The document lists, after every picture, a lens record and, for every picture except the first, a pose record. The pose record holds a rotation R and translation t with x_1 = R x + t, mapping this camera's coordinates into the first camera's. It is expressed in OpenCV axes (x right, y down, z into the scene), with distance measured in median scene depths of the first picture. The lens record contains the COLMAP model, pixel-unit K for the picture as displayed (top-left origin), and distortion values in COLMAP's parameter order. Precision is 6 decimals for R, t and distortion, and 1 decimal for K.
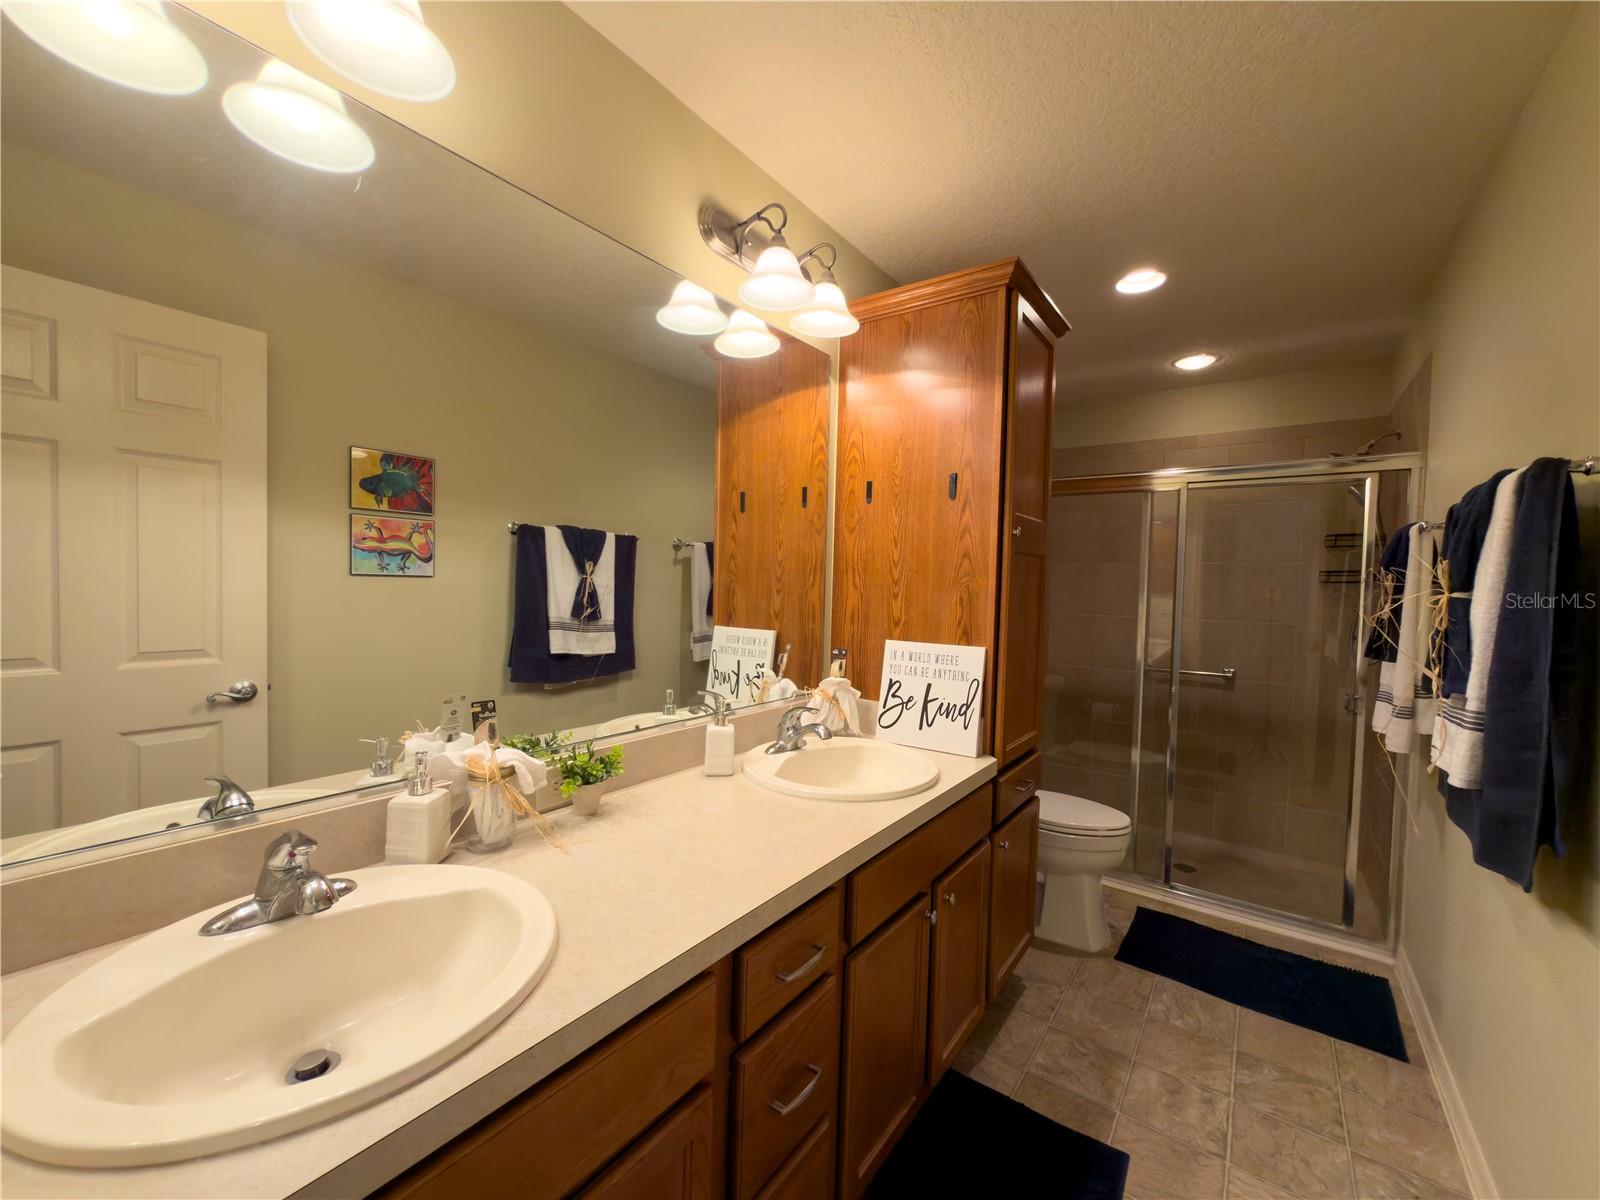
lens RADIAL K [[640.2, 0, 795.1], [0, 640.2, 603.2], [0, 0, 1]] dist [-0.000305, 0.000153]
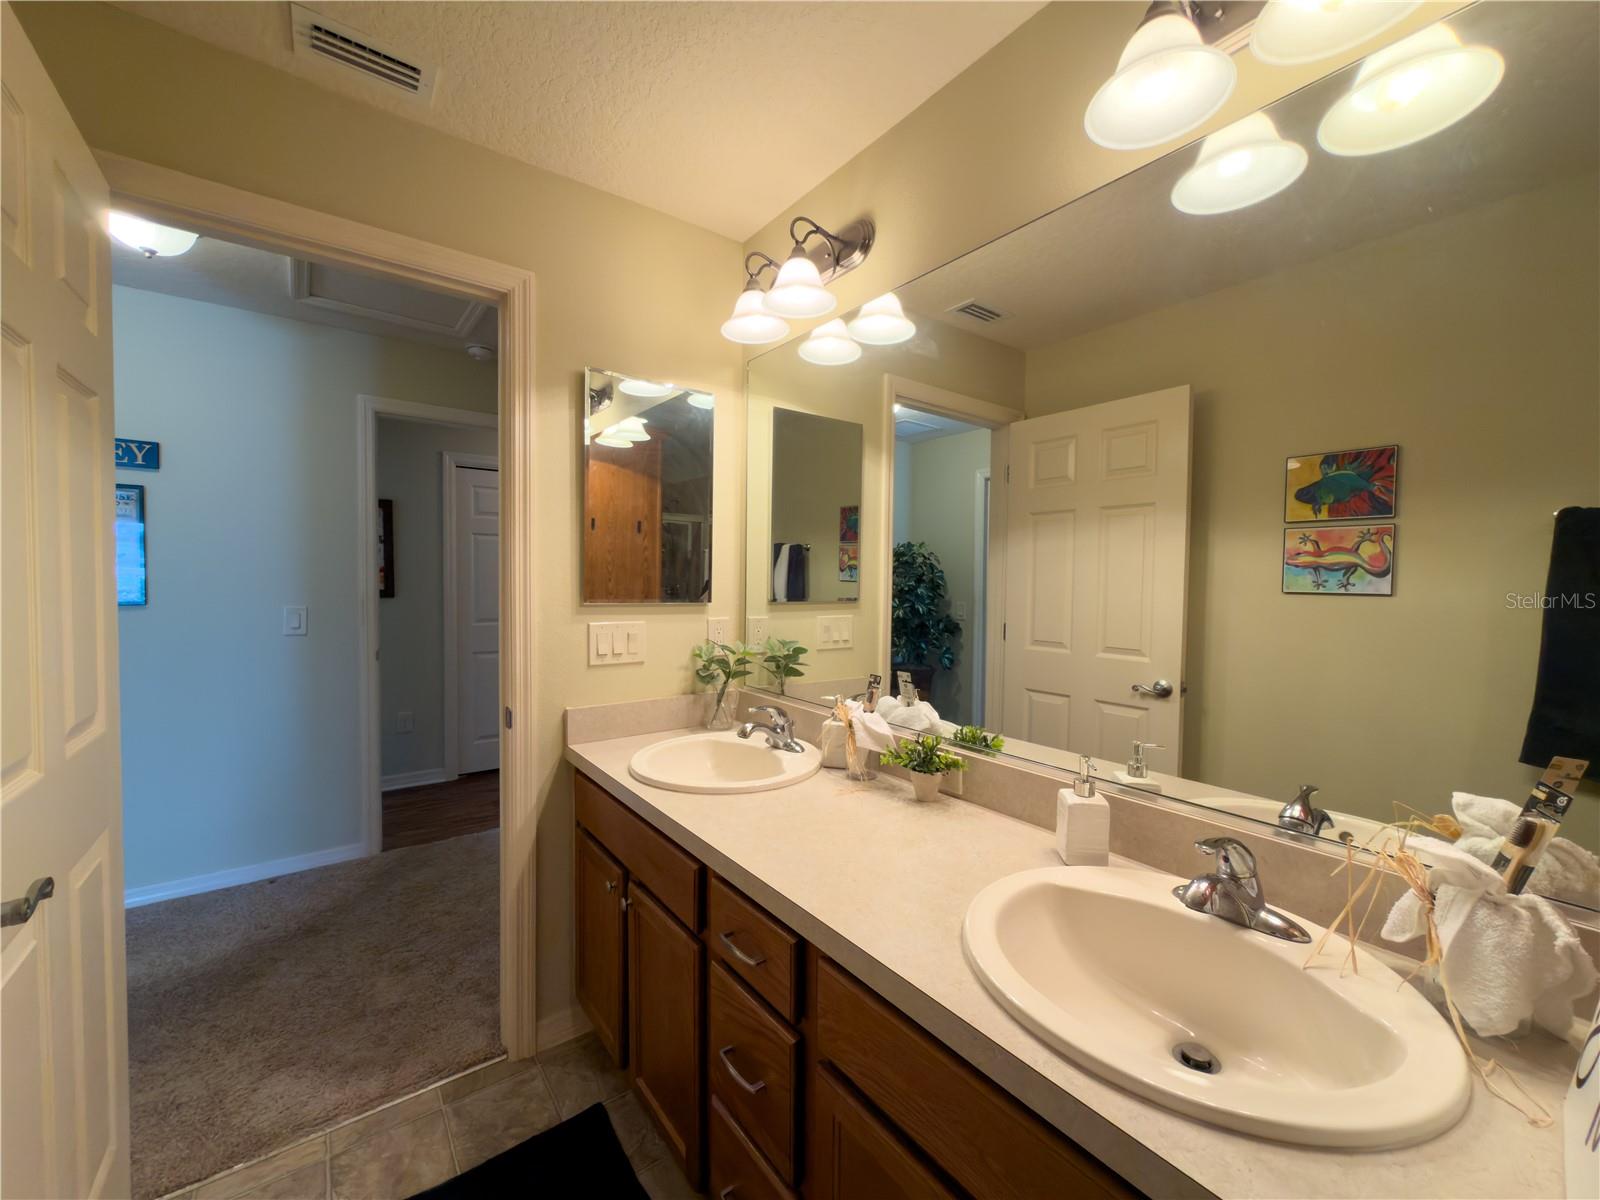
lens RADIAL K [[640.2, 0, 788.7], [0, 640.2, 600.9], [0, 0, 1]] dist [-0.000305, 0.000153]
pose [[-0.274864, 0.002646, -0.961479, 0.410251], [-0.056048, 0.998252, 0.018770, -0.009267], [0.959848, 0.059048, -0.274236, 0.546989]]
